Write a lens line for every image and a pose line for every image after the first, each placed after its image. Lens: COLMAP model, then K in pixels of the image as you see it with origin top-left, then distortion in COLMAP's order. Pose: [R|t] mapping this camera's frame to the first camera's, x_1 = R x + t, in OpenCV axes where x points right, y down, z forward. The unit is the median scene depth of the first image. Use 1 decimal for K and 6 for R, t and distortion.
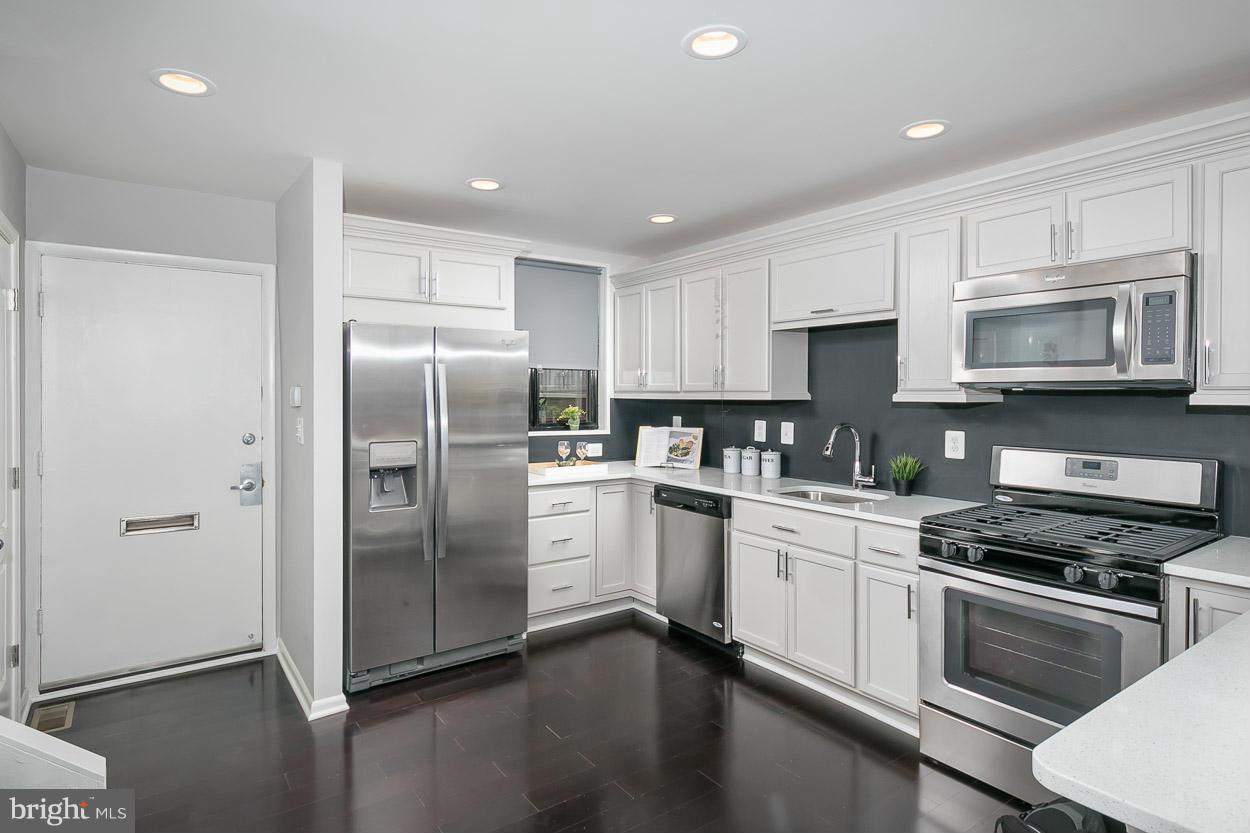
lens RADIAL K [[640.9, 0, 592.3], [0, 640.9, 395.8], [0, 0, 1]] dist [0.007604, 0.000224]
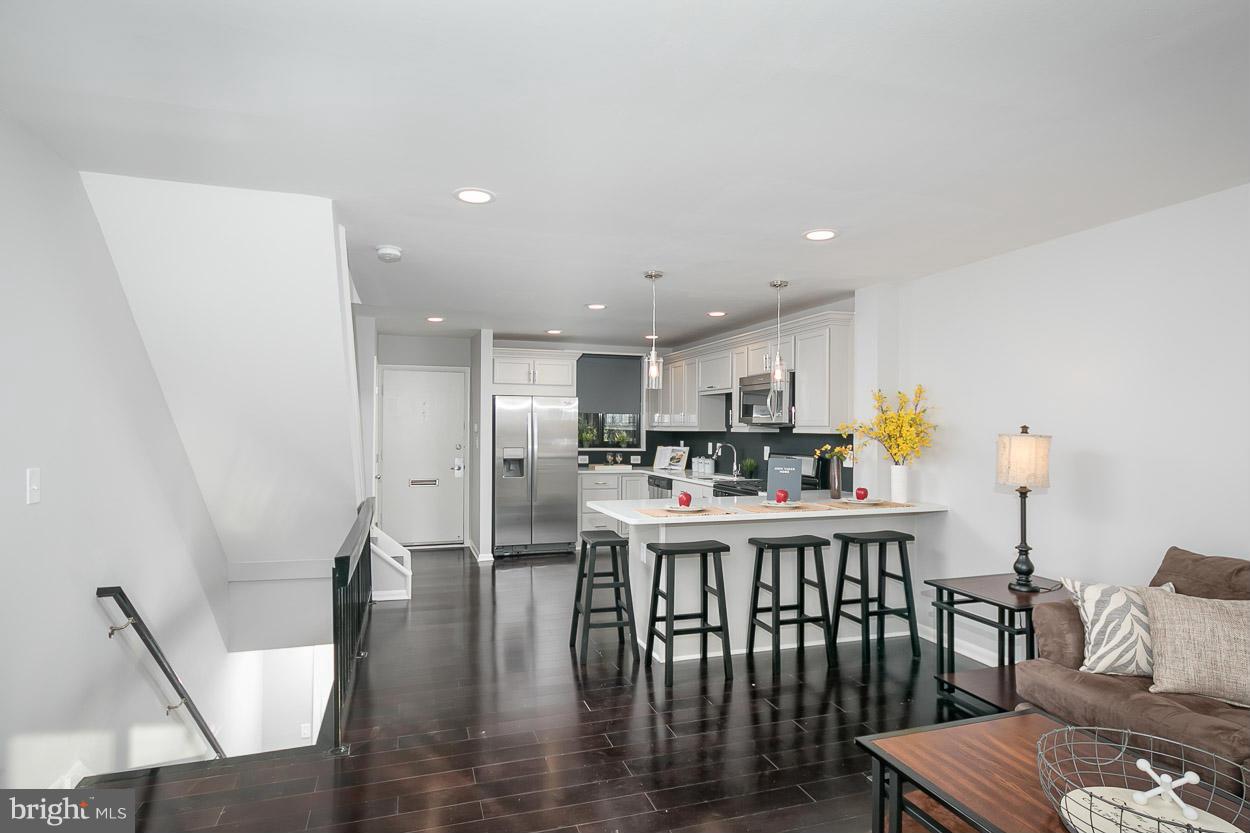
lens RADIAL K [[574.5, 0, 578.0], [0, 574.5, 422.4], [0, 0, 1]] dist [0.000296, -0.000241]
pose [[0.952759, 0.003743, -0.303705, 0.466666], [-0.007715, 0.999900, -0.011879, 0.003882], [0.303630, 0.013661, 0.952692, -0.775279]]
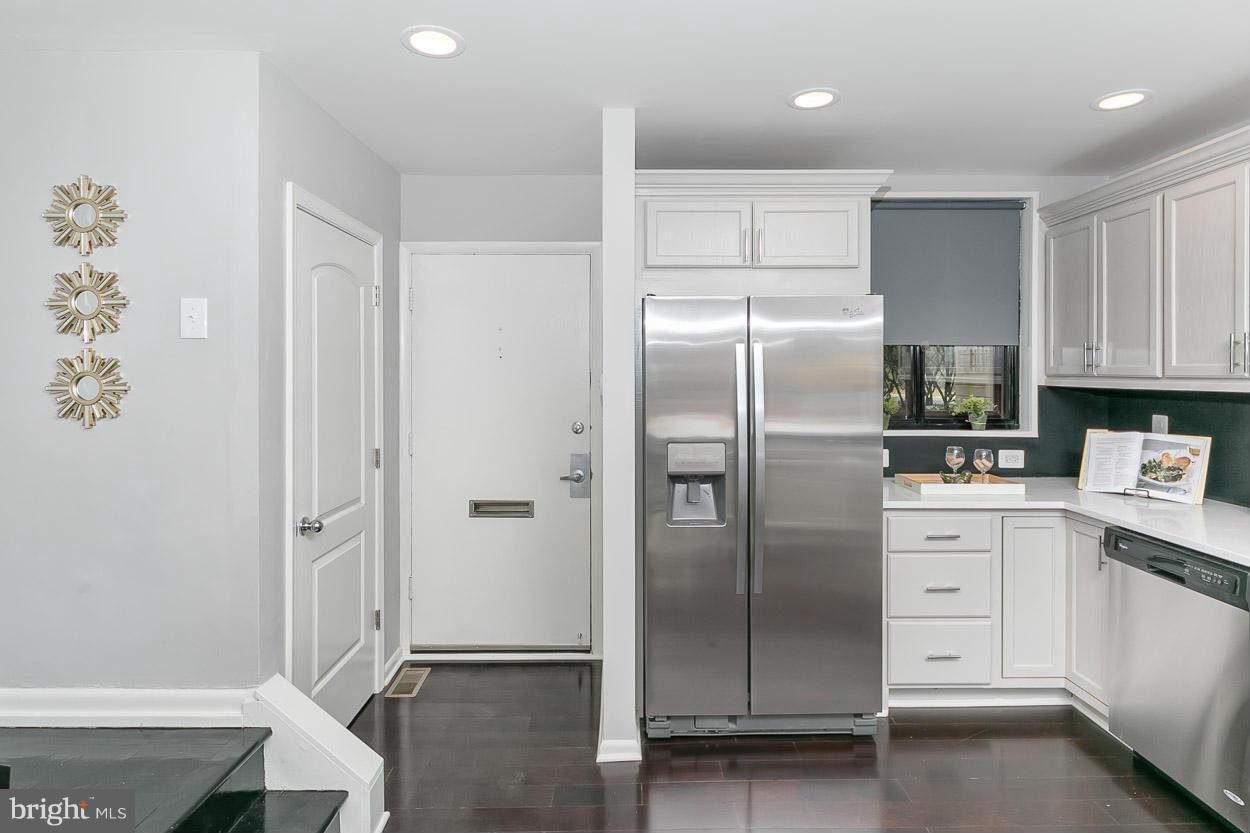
lens RADIAL K [[666.8, 0, 629.1], [0, 666.8, 376.1], [0, 0, 1]] dist [0.000512, -0.000026]
pose [[0.842094, 0.000946, -0.539331, 0.063251], [0.000599, 0.999996, 0.002690, -0.012339], [0.539331, -0.002588, 0.842090, 0.219745]]
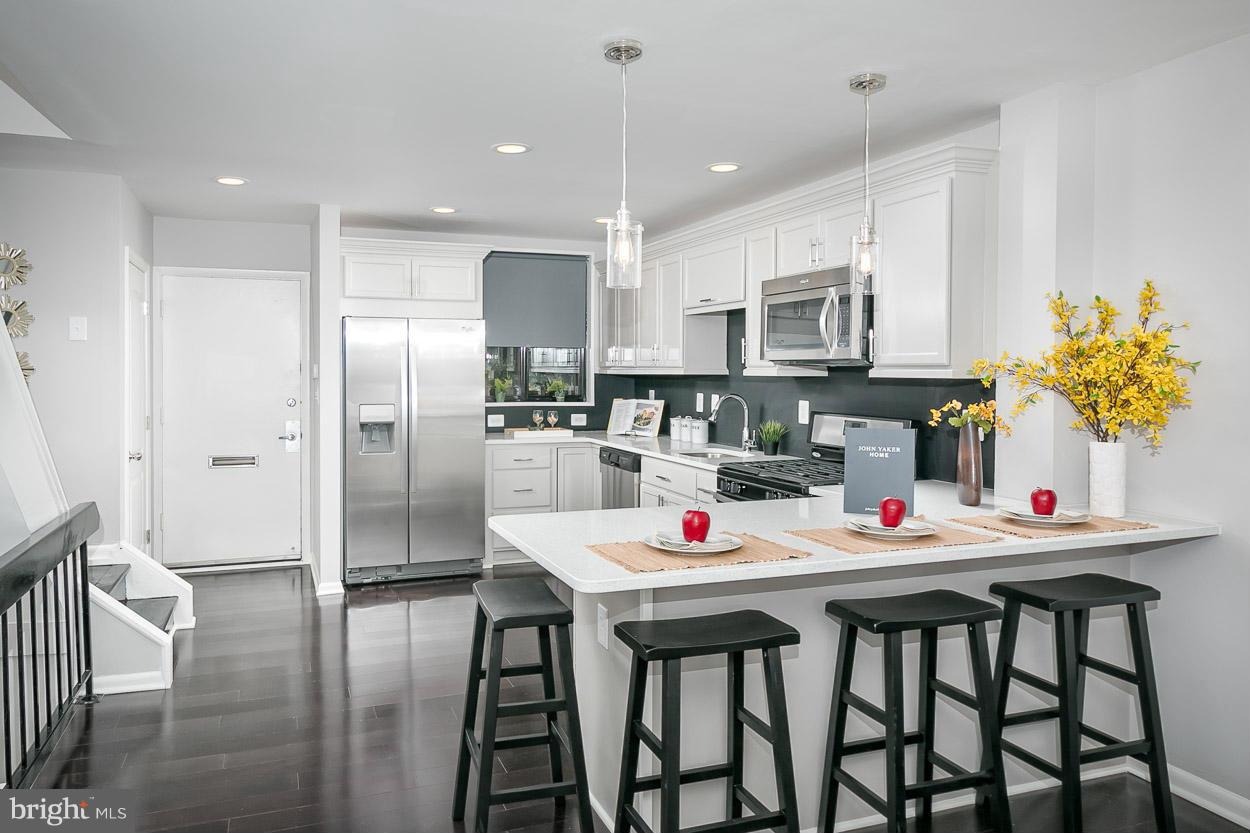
lens RADIAL K [[760.4, 0, 529.6], [0, 760.4, 379.0], [0, 0, 1]] dist [-0.000272, -0.001458]
pose [[0.964474, 0.004417, -0.264140, 0.380769], [-0.002029, 0.999955, 0.009315, 0.002415], [0.264169, -0.008448, 0.964439, -0.418307]]
